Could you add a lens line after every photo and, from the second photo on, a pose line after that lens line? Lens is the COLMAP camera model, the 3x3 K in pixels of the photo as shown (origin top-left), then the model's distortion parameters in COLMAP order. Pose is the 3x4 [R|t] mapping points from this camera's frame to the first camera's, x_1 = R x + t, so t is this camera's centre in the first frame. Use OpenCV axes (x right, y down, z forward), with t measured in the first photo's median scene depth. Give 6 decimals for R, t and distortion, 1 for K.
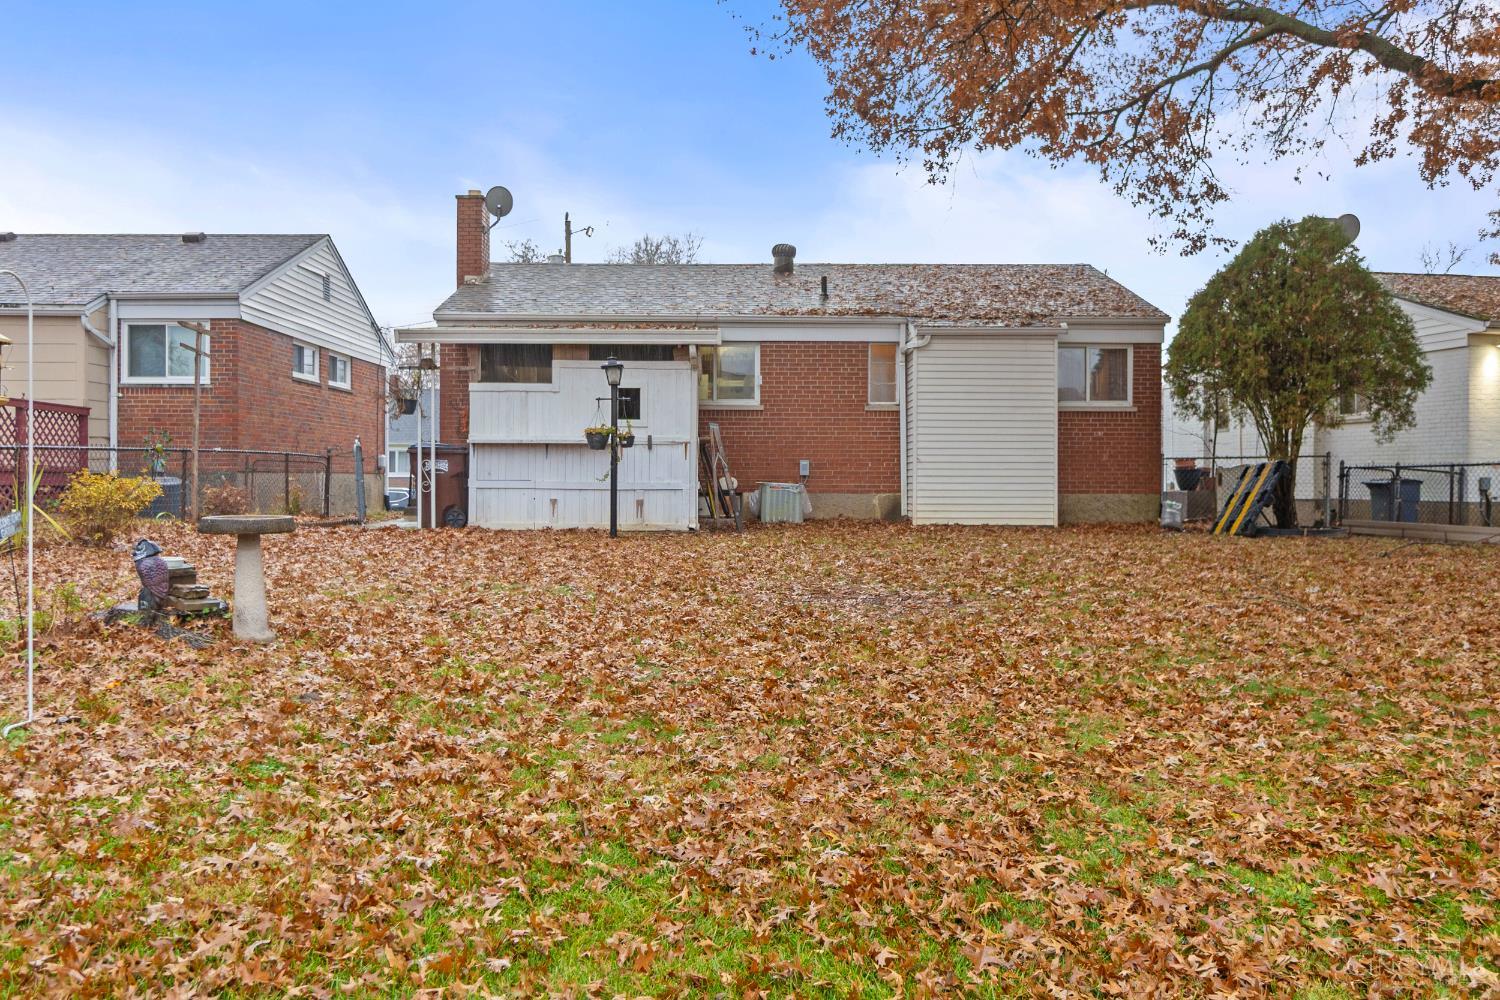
lens RADIAL K [[1161.8, 0, 743.8], [0, 1161.8, 476.6], [0, 0, 1]] dist [0.000662, 0.002252]
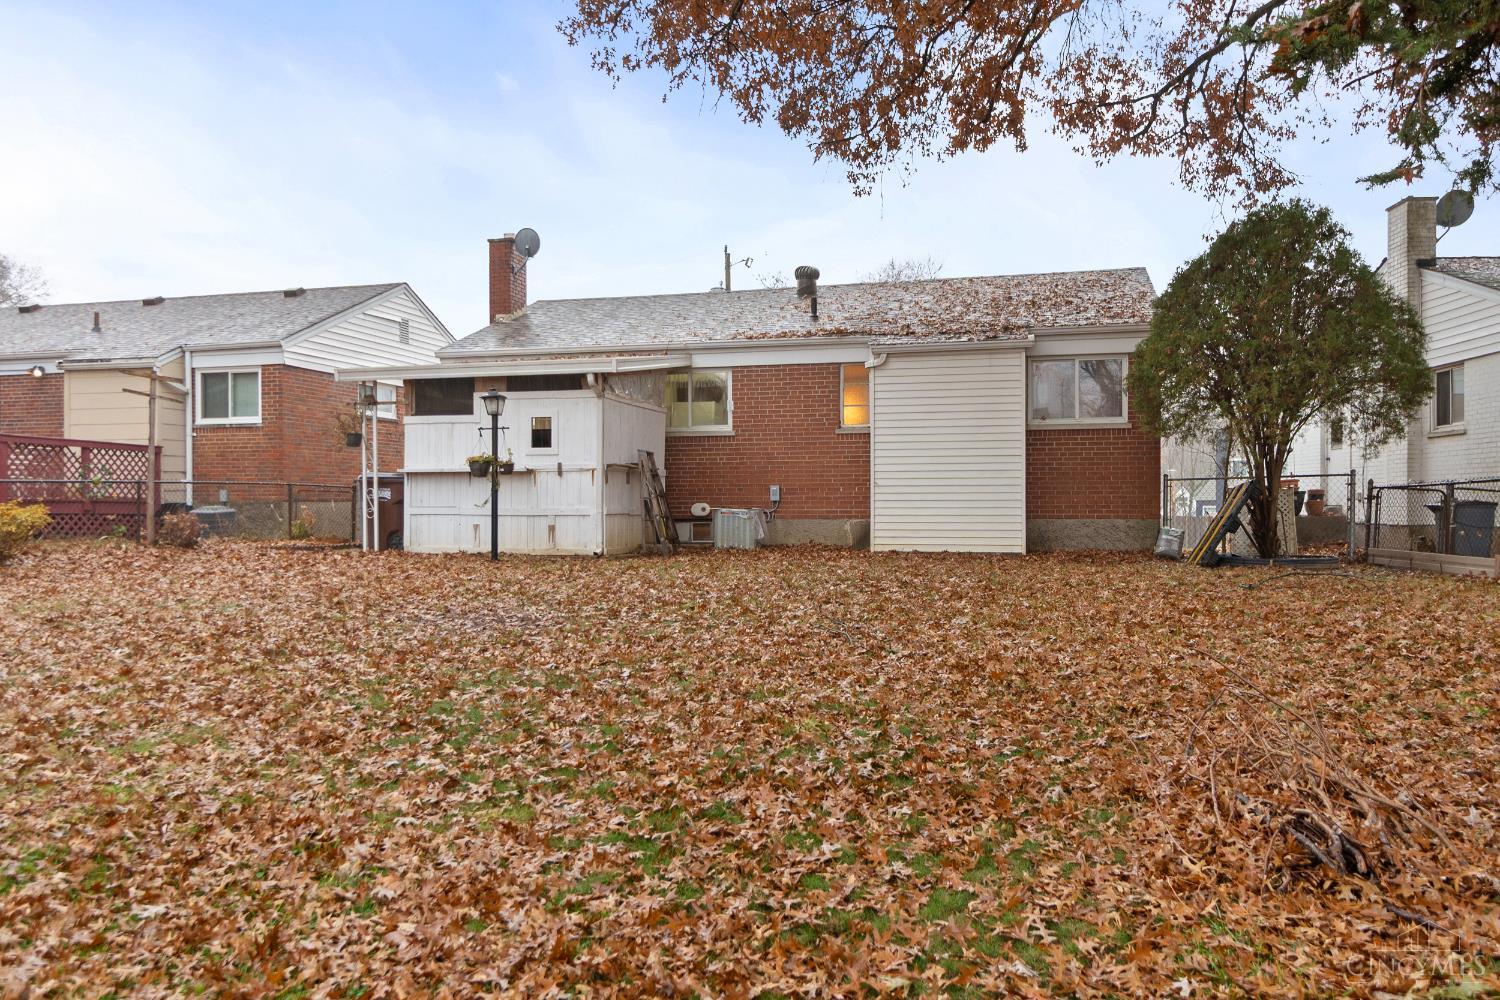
lens RADIAL K [[1161.8, 0, 739.7], [0, 1161.8, 518.4], [0, 0, 1]] dist [0.000662, 0.002252]
pose [[0.961705, -0.002218, -0.274077, 0.299559], [0.005443, 0.999925, 0.011007, 0.002996], [0.274032, -0.012077, 0.961645, 0.041685]]
